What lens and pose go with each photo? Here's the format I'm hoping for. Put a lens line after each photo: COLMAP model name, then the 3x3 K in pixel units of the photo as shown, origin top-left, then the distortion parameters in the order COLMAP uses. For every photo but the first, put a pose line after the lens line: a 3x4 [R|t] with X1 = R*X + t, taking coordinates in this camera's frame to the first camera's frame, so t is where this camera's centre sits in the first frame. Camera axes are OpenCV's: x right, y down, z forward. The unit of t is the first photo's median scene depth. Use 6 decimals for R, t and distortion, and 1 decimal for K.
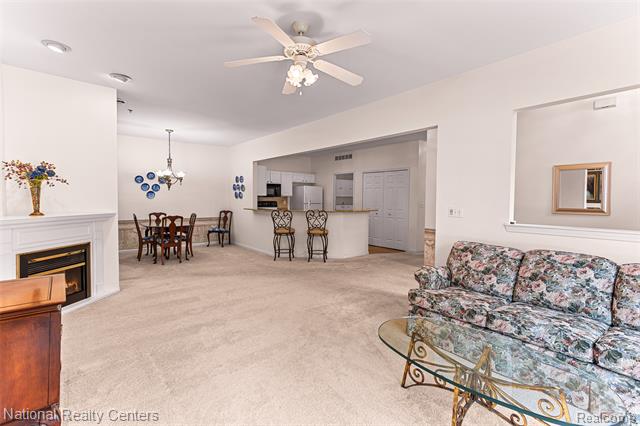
lens RADIAL K [[308.1, 0, 318.8], [0, 308.1, 206.1], [0, 0, 1]] dist [0.026893, 0.000964]
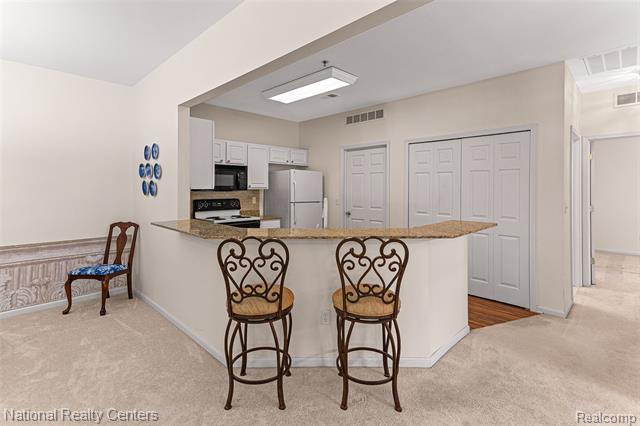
lens RADIAL K [[308.1, 0, 321.7], [0, 308.1, 183.9], [0, 0, 1]] dist [0.026893, 0.000964]
pose [[0.992756, -0.006847, 0.119949, -0.069424], [0.011938, 0.999056, -0.041777, -0.019970], [-0.119549, 0.042906, 0.991901, 0.537107]]
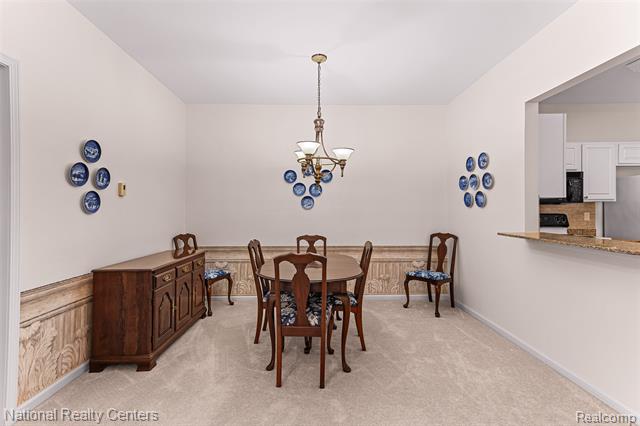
lens RADIAL K [[308.1, 0, 316.5], [0, 308.1, 209.3], [0, 0, 1]] dist [0.026893, 0.000964]
pose [[0.790196, -0.010578, -0.612762, -0.171352], [-0.008079, 0.999584, -0.027675, -0.007962], [0.612800, 0.026819, 0.789782, 0.530421]]
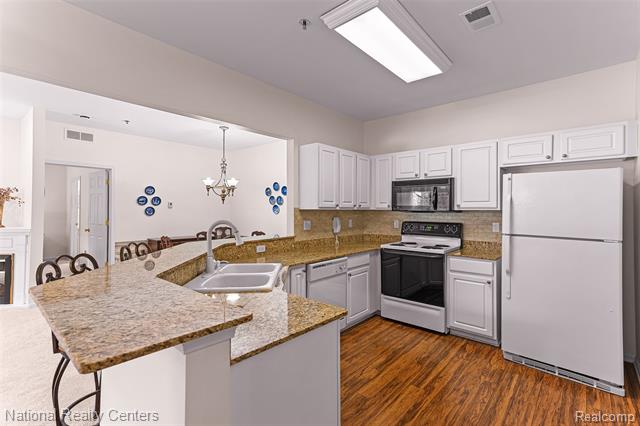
lens RADIAL K [[308.1, 0, 303.5], [0, 308.1, 210.6], [0, 0, 1]] dist [0.026893, 0.000964]
pose [[0.150503, -0.001464, -0.988608, 0.260807], [-0.024332, 0.999690, -0.005185, -0.028867], [0.988310, 0.024835, 0.150421, 0.892749]]
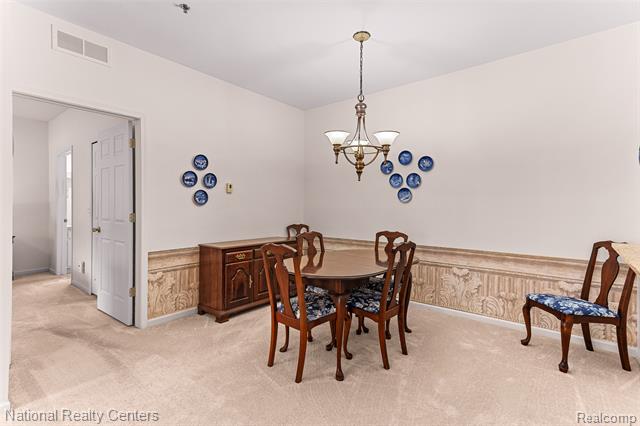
lens RADIAL K [[308.1, 0, 308.7], [0, 308.1, 208.9], [0, 0, 1]] dist [0.026893, 0.000964]
pose [[0.195230, 0.003861, -0.980750, -0.072350], [-0.024989, 0.999687, -0.001039, -0.009060], [0.980439, 0.024711, 0.195265, 0.703847]]
